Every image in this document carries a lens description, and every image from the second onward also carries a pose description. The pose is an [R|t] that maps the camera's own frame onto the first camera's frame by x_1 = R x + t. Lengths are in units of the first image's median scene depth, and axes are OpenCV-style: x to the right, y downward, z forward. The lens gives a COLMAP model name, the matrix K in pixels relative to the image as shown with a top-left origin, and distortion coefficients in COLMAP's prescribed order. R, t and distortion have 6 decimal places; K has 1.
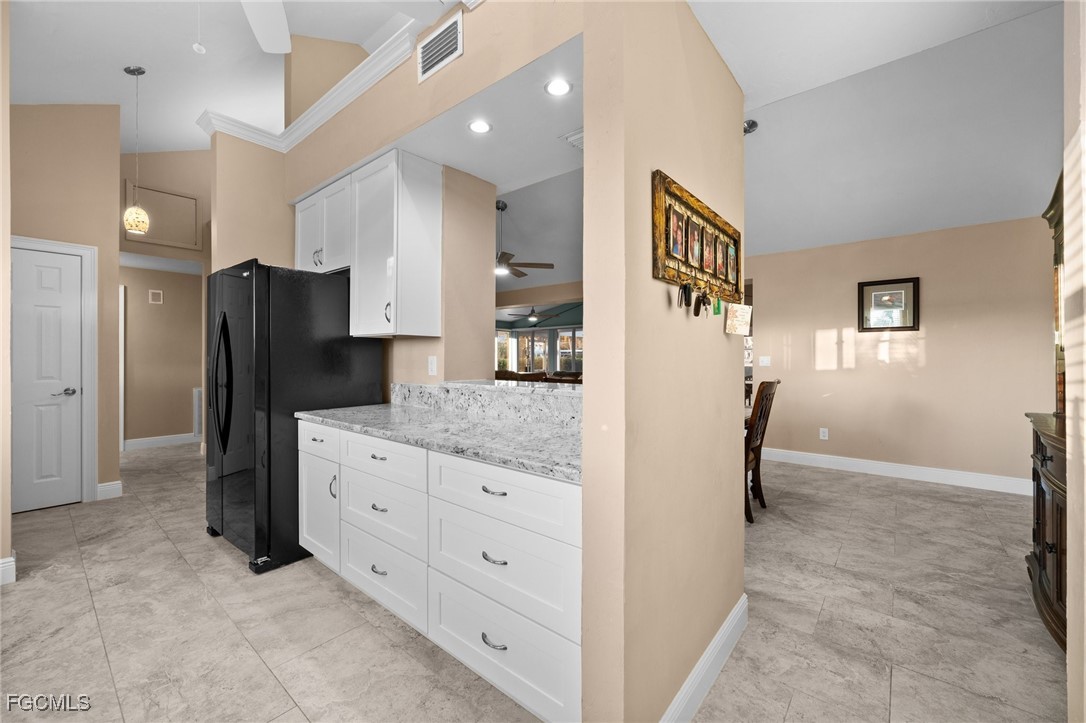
lens RADIAL K [[427.2, 0, 543.0], [0, 427.2, 361.5], [0, 0, 1]] dist [-0.000088, 0.000028]
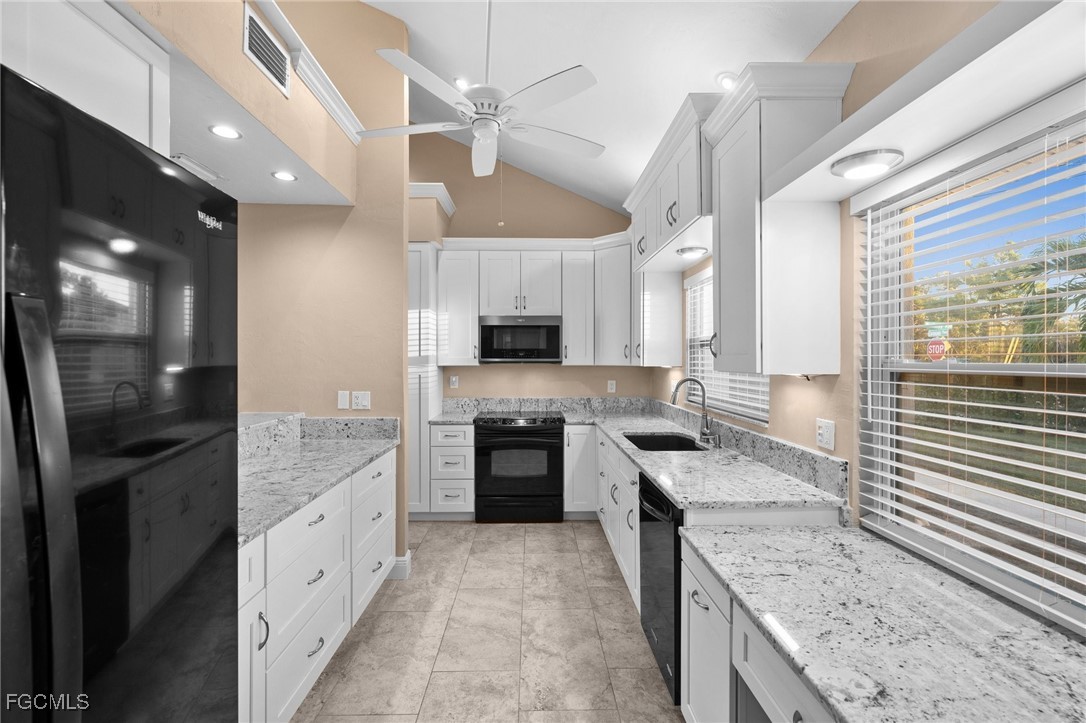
lens RADIAL K [[476.1, 0, 543.0], [0, 476.1, 361.5], [0, 0, 1]] dist [0.000064, 0.000002]
pose [[-0.658274, -0.004270, 0.752767, -1.180609], [0.001728, 0.999973, 0.007183, -0.090656], [-0.752777, 0.006030, -0.658248, 1.062471]]
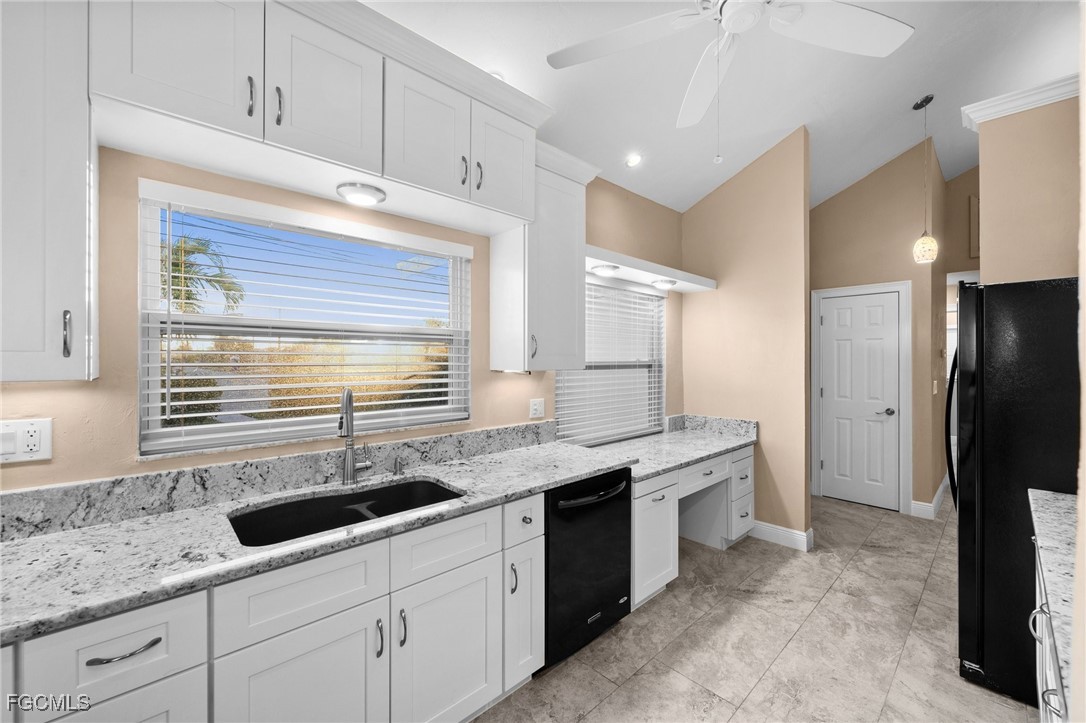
lens RADIAL K [[427.2, 0, 543.0], [0, 427.2, 361.5], [0, 0, 1]] dist [-0.000088, 0.000028]
pose [[-0.133705, 0.000342, -0.991021, 0.216776], [-0.007062, 0.999974, 0.001297, -0.084386], [0.990996, 0.007172, -0.133699, 0.329683]]
